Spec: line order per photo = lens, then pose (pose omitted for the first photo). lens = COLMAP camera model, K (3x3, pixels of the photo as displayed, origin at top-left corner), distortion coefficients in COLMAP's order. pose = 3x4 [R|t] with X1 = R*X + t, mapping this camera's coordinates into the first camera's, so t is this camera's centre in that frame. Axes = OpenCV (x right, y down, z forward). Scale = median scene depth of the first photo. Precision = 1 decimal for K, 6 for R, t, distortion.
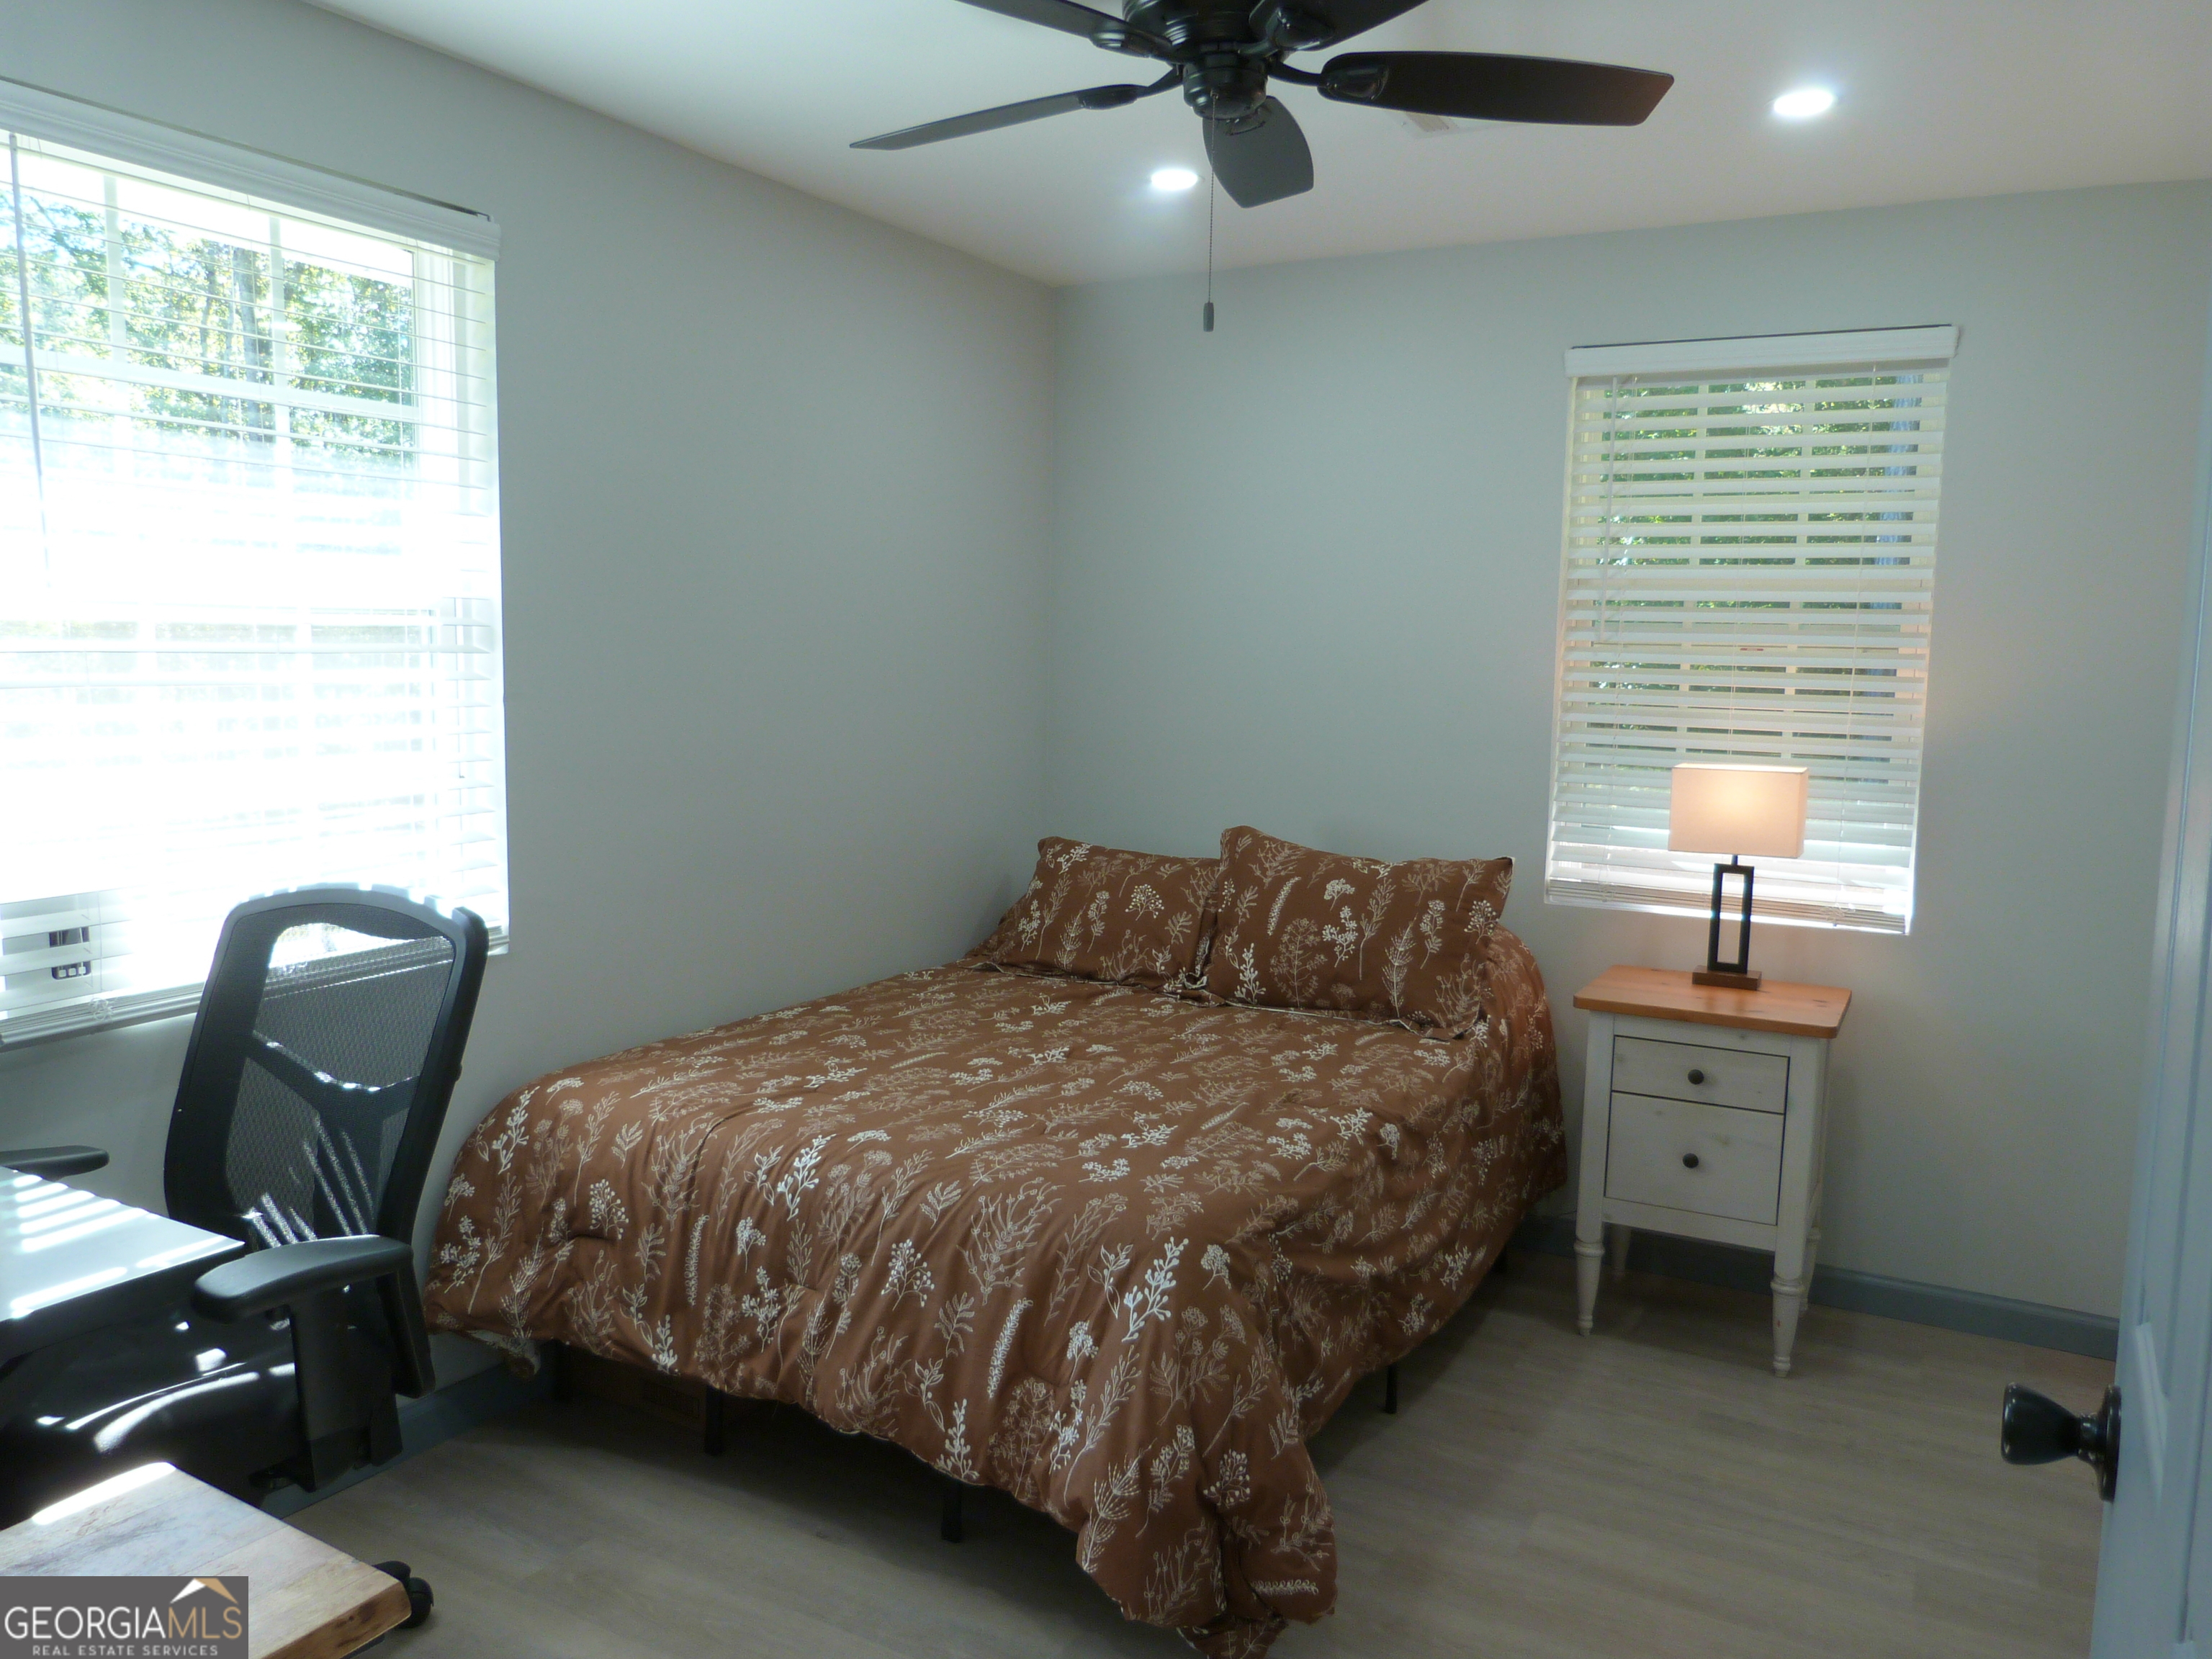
lens RADIAL K [[1675.6, 0, 1106.0], [0, 1675.6, 829.5], [0, 0, 1]] dist [-0.043206, 0.035527]
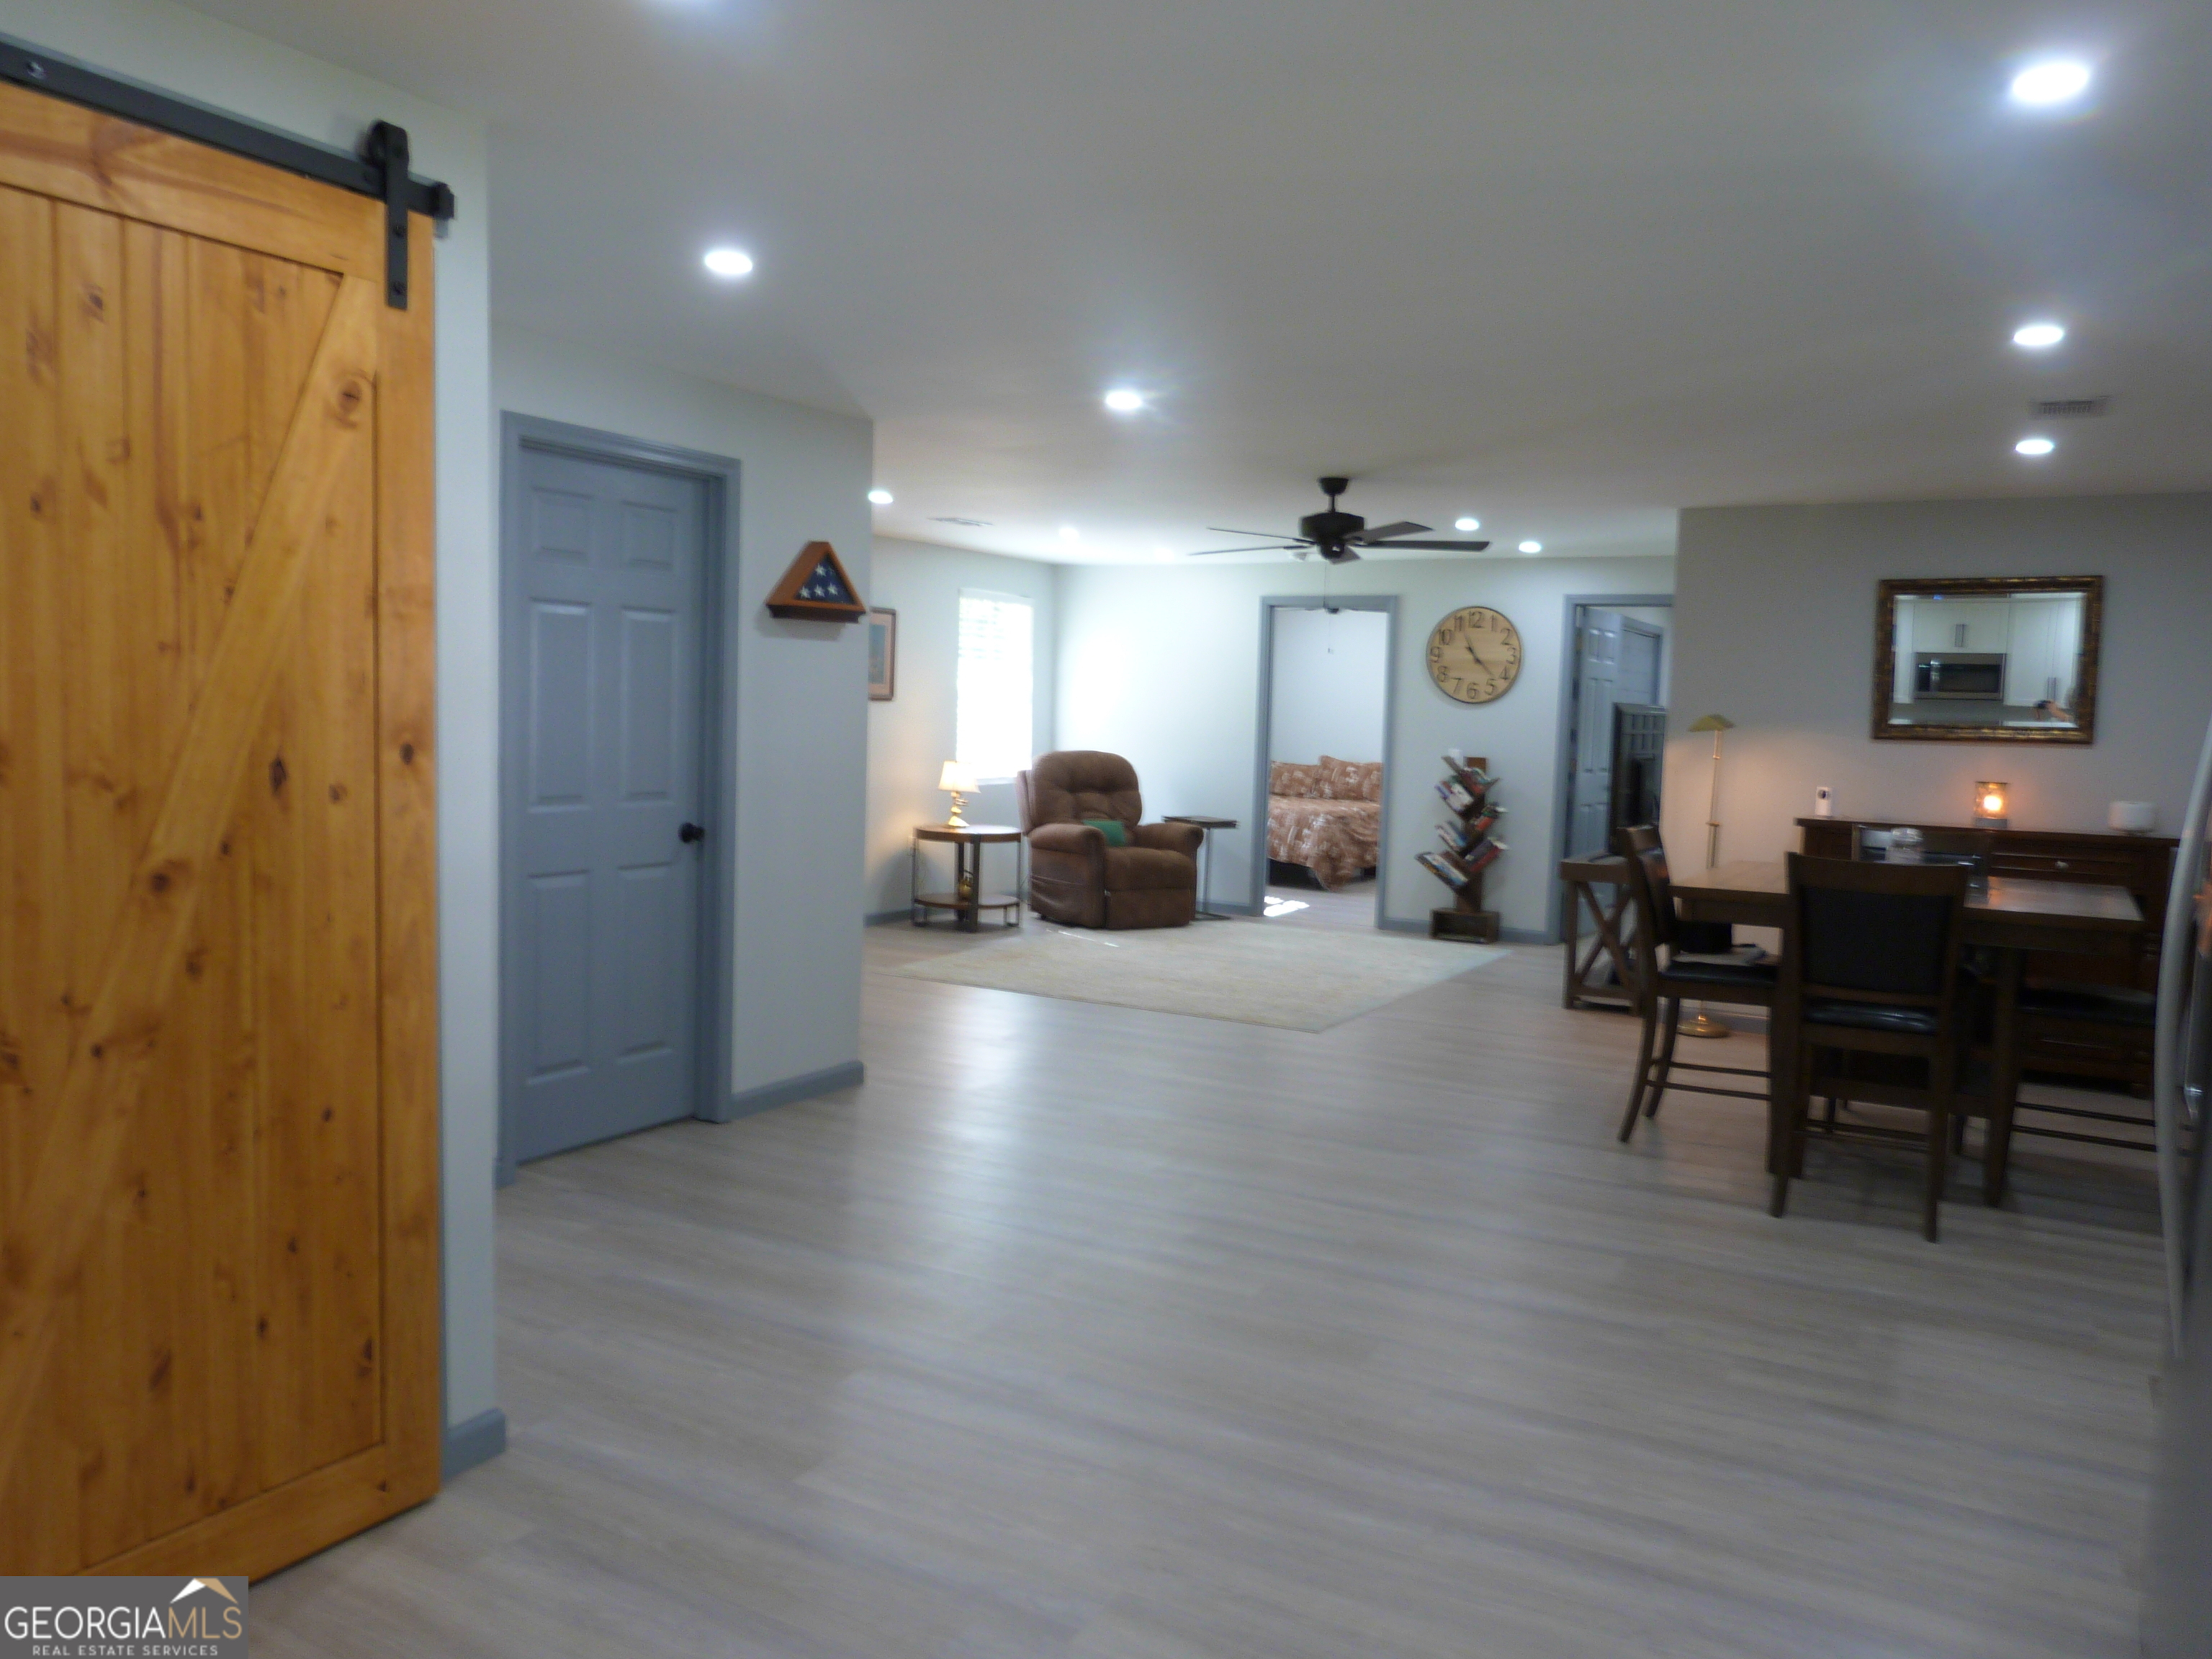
lens RADIAL K [[1675.6, 0, 1106.0], [0, 1675.6, 829.5], [0, 0, 1]] dist [-0.043206, 0.035527]
pose [[0.999975, -0.006508, -0.002828, -0.419317], [0.006407, 0.999397, -0.034139, 0.305442], [0.003049, 0.034120, 0.999413, -2.876690]]
